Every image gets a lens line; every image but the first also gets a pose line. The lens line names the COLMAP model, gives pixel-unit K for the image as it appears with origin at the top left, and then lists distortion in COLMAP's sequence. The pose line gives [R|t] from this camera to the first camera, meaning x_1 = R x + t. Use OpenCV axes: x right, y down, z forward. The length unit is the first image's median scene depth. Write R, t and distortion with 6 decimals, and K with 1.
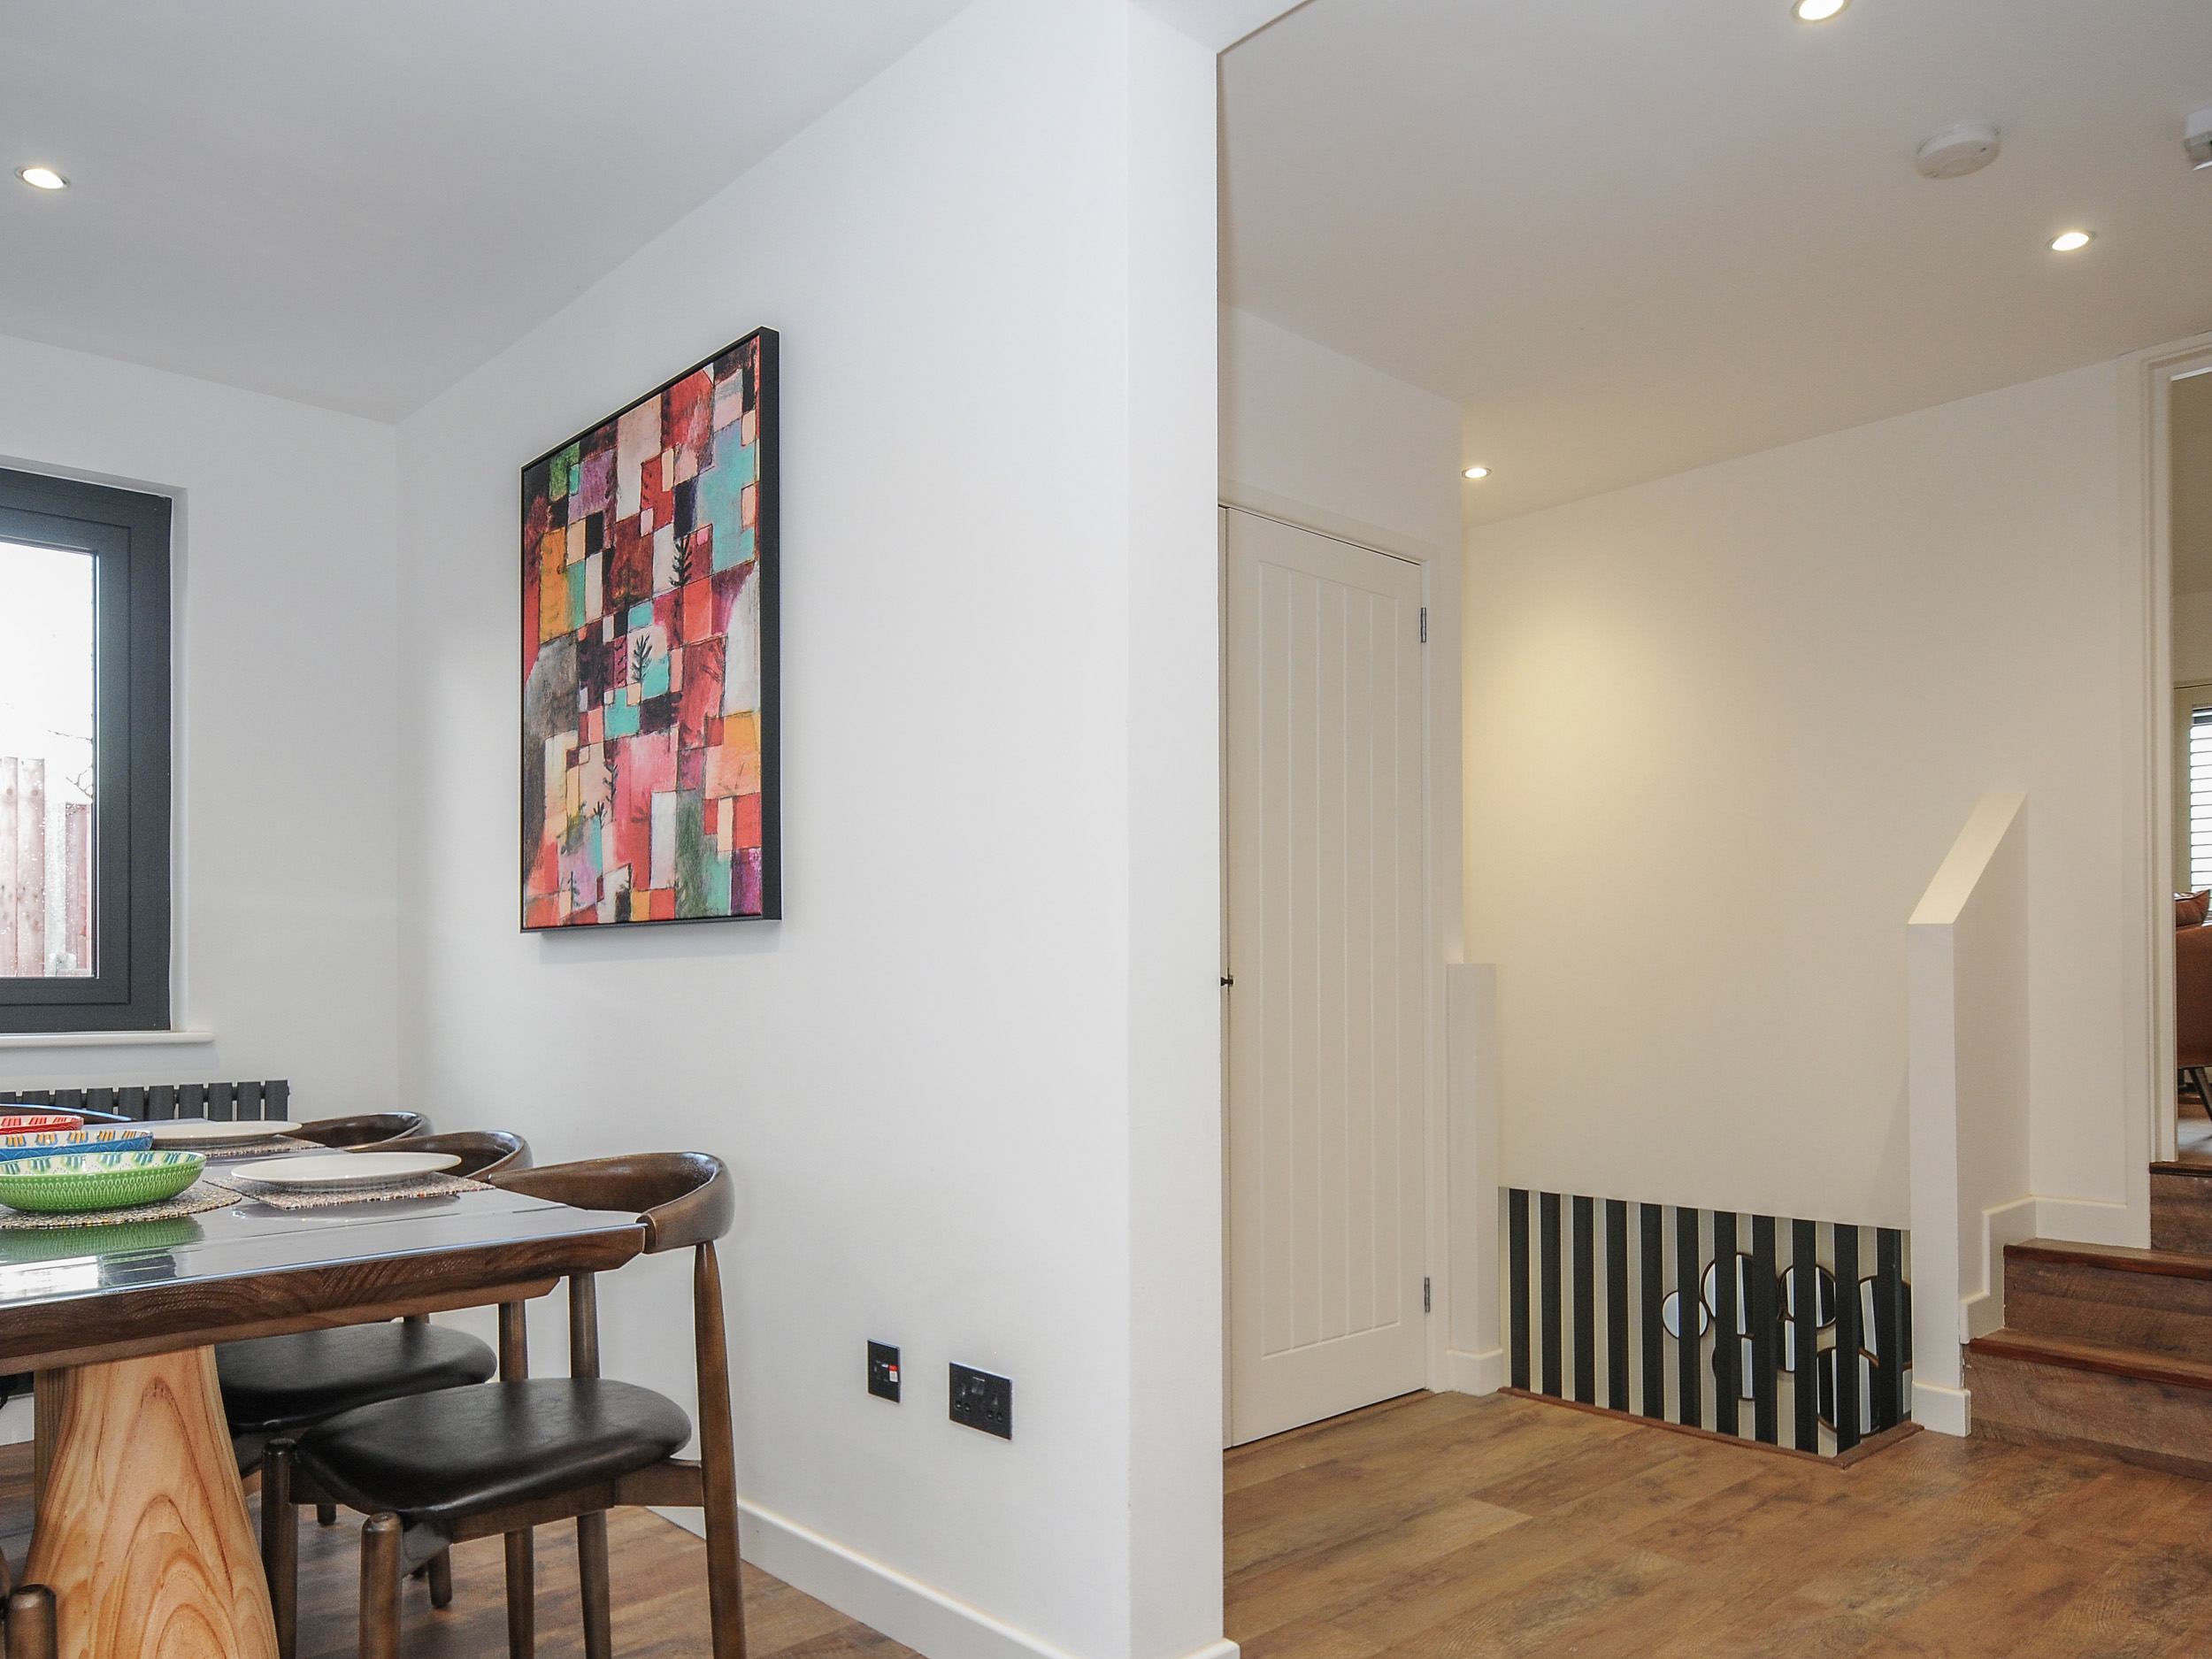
lens RADIAL K [[1580.1, 0, 1140.8], [0, 1580.1, 930.9], [0, 0, 1]] dist [0.011007, 0.002207]
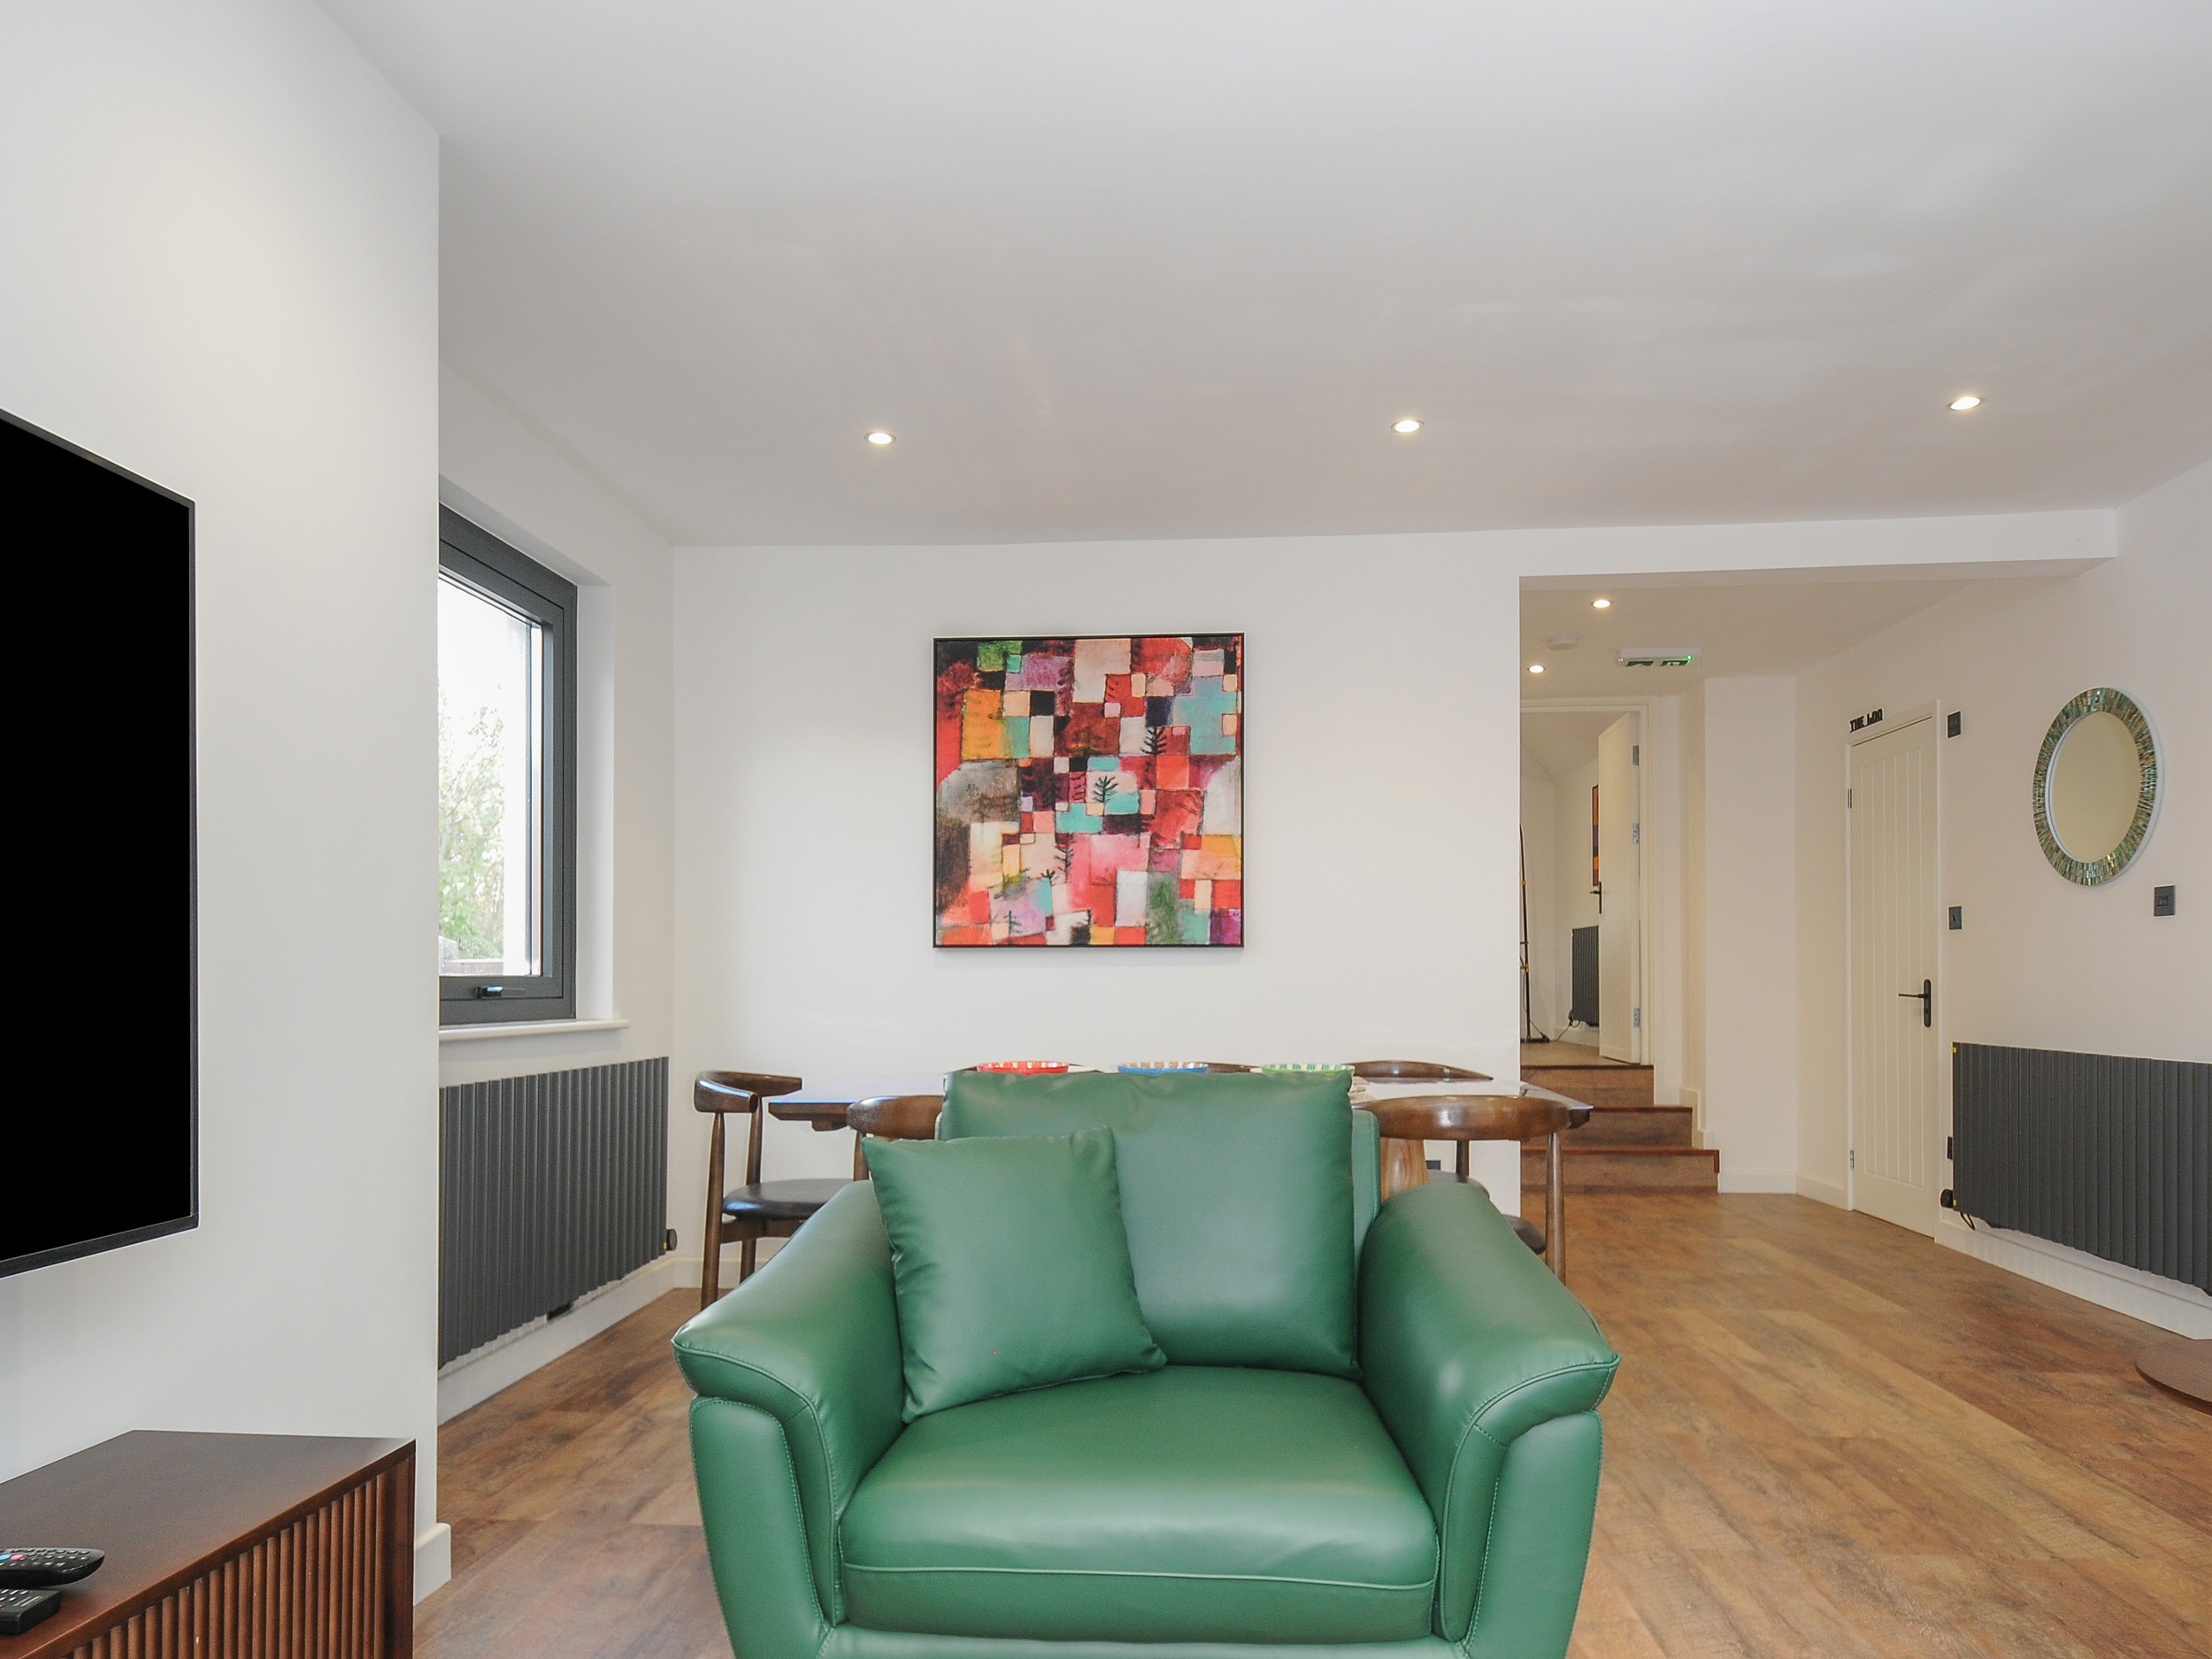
lens RADIAL K [[1392.8, 0, 1122.9], [0, 1392.8, 906.8], [0, 0, 1]] dist [0.022241, -0.017607]
pose [[0.728278, 0.045300, 0.683783, -1.342019], [-0.022786, 0.998862, -0.041906, 0.015324], [-0.684903, 0.014938, 0.728481, -0.095733]]
